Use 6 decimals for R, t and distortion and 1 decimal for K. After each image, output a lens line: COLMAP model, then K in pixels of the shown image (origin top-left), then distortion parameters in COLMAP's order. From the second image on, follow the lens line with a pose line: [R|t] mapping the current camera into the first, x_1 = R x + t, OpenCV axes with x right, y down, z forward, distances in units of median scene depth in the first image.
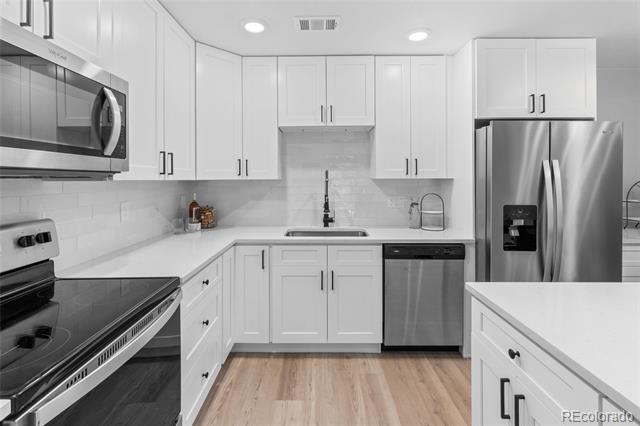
lens RADIAL K [[301.4, 0, 320.8], [0, 301.4, 176.2], [0, 0, 1]] dist [0.002957, 0.000338]
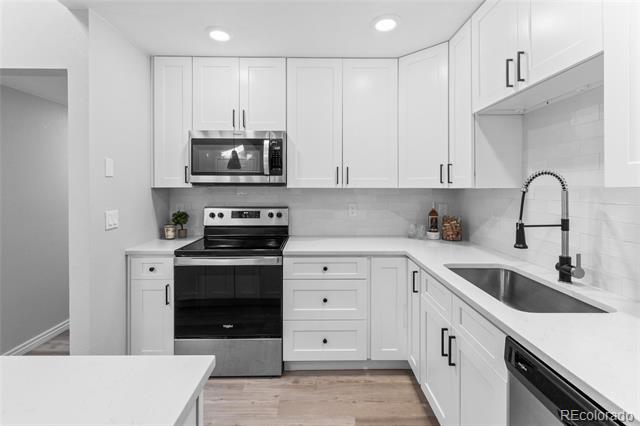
lens RADIAL K [[294.4, 0, 320.3], [0, 294.4, 188.8], [0, 0, 1]] dist [-0.000164, 0.000016]
pose [[0.013451, 0.010421, -0.999855, 0.568591], [0.005714, 0.999929, 0.010499, 0.002202], [0.999893, -0.005855, 0.013391, 0.645187]]
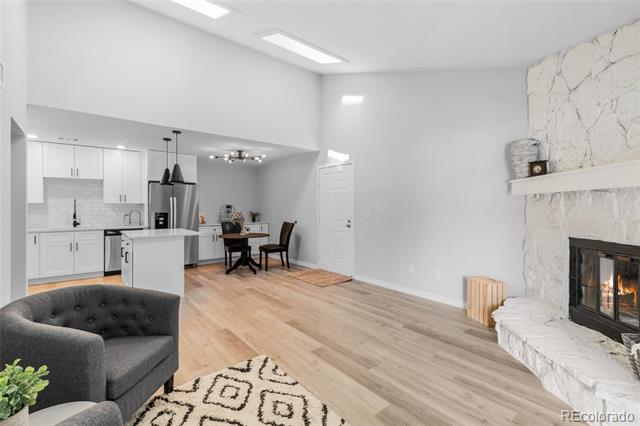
lens RADIAL K [[286.6, 0, 319.7], [0, 286.6, 209.9], [0, 0, 1]] dist [0.001114, 0.000026]
pose [[0.772811, -0.001568, 0.634634, 0.072703], [-0.006410, 0.999927, 0.010275, 0.025312], [-0.634604, -0.012009, 0.772744, -1.693174]]
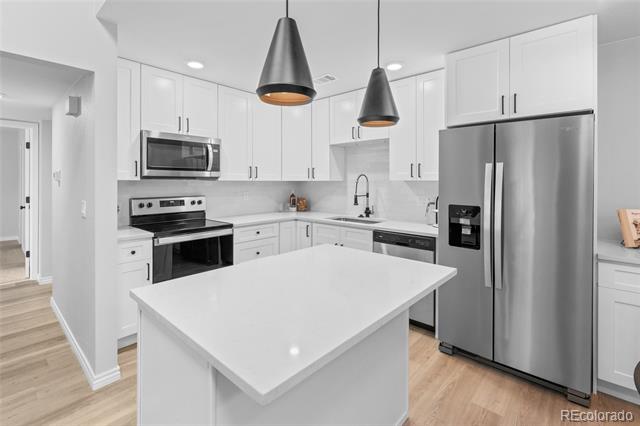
lens RADIAL K [[296.2, 0, 318.5], [0, 296.2, 181.4], [0, 0, 1]] dist [-0.000397, 0.000006]
pose [[0.743867, 0.006493, -0.668297, 0.802691], [-0.000014, 0.999953, 0.009700, -0.000580], [0.668328, -0.007205, 0.743832, -0.113467]]
